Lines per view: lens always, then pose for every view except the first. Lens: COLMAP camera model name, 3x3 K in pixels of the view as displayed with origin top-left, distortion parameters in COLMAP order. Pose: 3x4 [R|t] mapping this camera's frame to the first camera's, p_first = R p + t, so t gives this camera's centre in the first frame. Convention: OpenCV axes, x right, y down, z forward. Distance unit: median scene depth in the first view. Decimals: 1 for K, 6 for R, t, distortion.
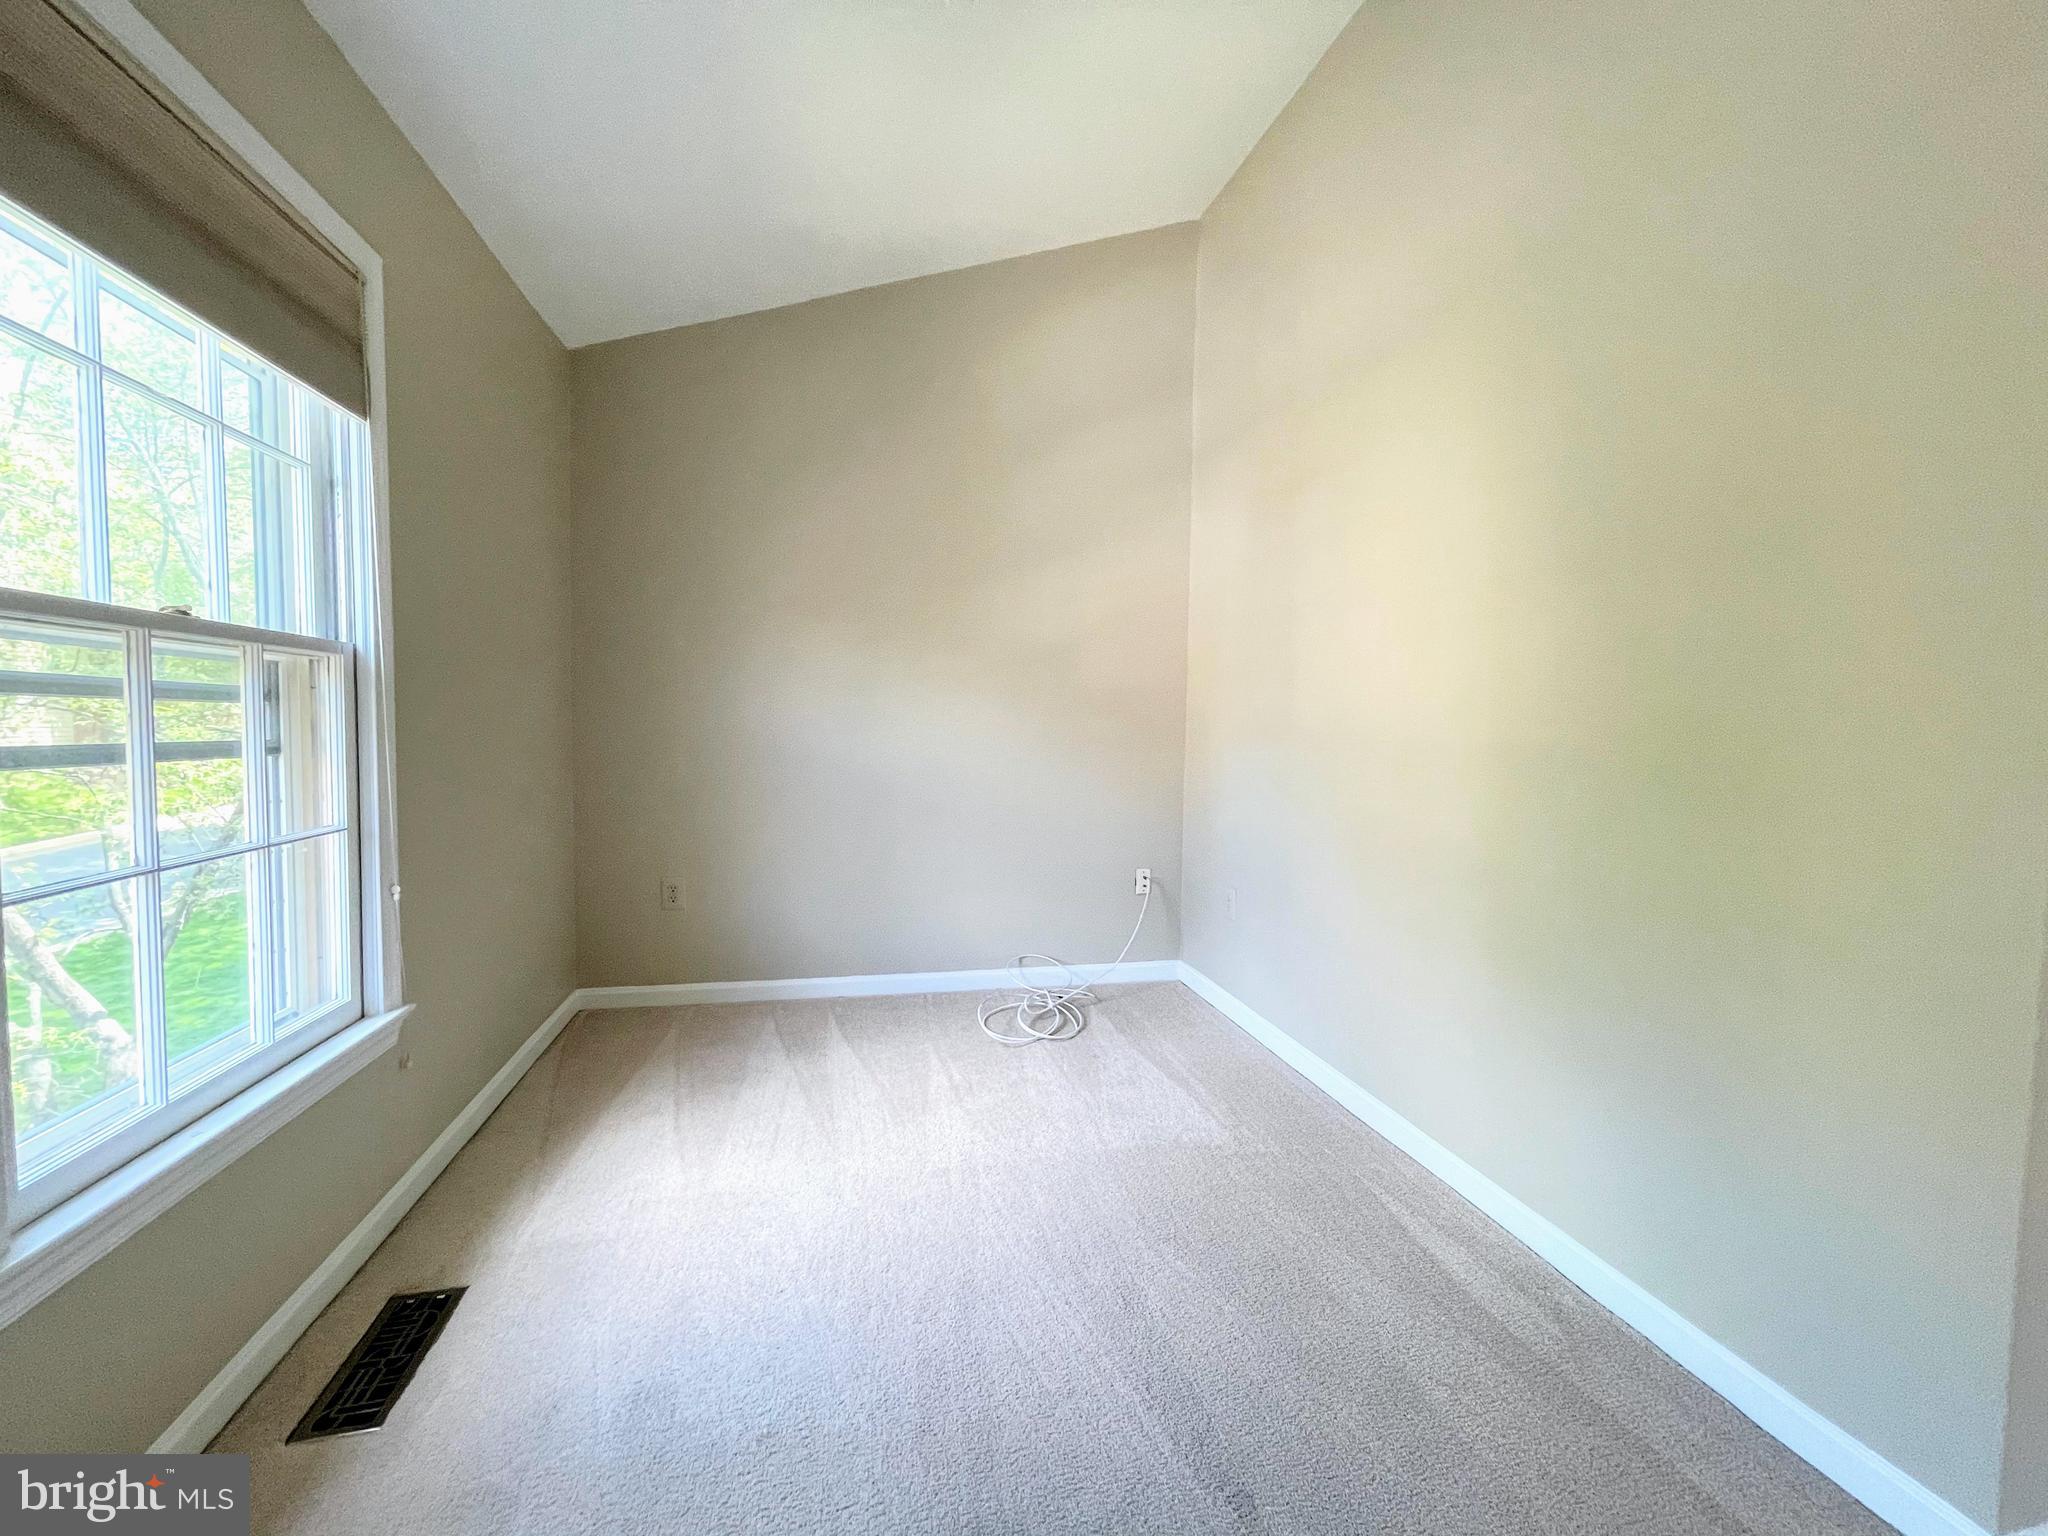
lens RADIAL K [[834.8, 0, 1022.3], [0, 834.8, 763.4], [0, 0, 1]] dist [-0.003911, 0.001356]
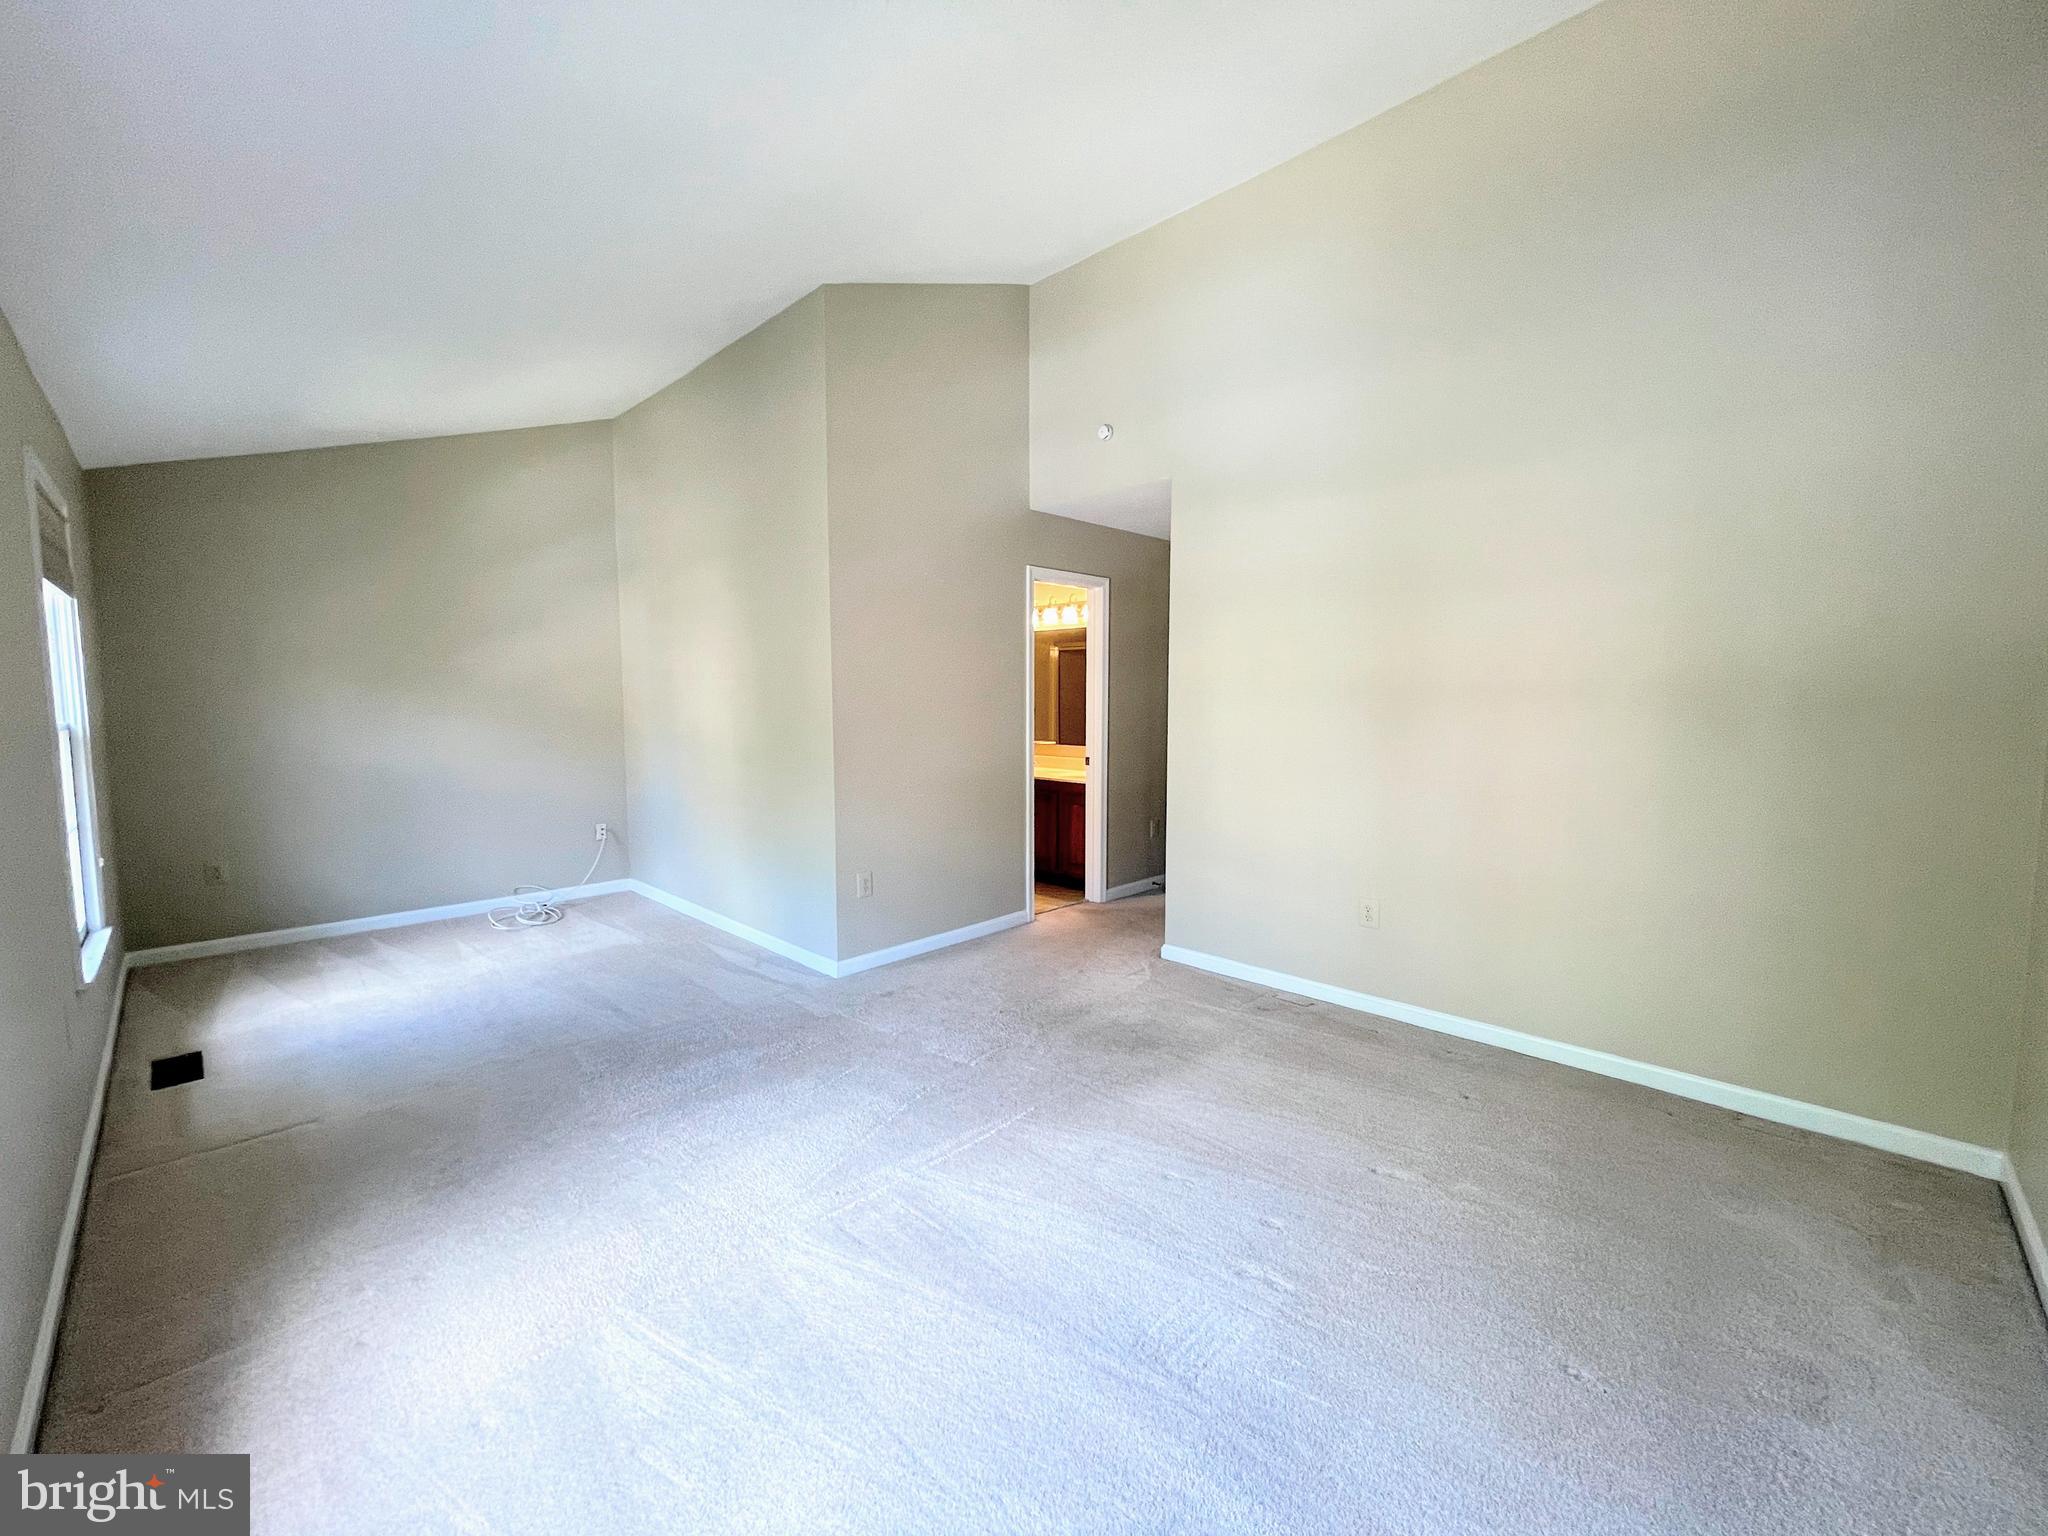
lens RADIAL K [[834.8, 0, 1011.1], [0, 834.8, 763.7], [0, 0, 1]] dist [-0.003911, 0.001356]
pose [[0.850085, -0.058852, 0.523346, -0.018030], [0.044895, 0.998217, 0.039328, -0.018807], [-0.524728, -0.009937, 0.851212, -0.875963]]
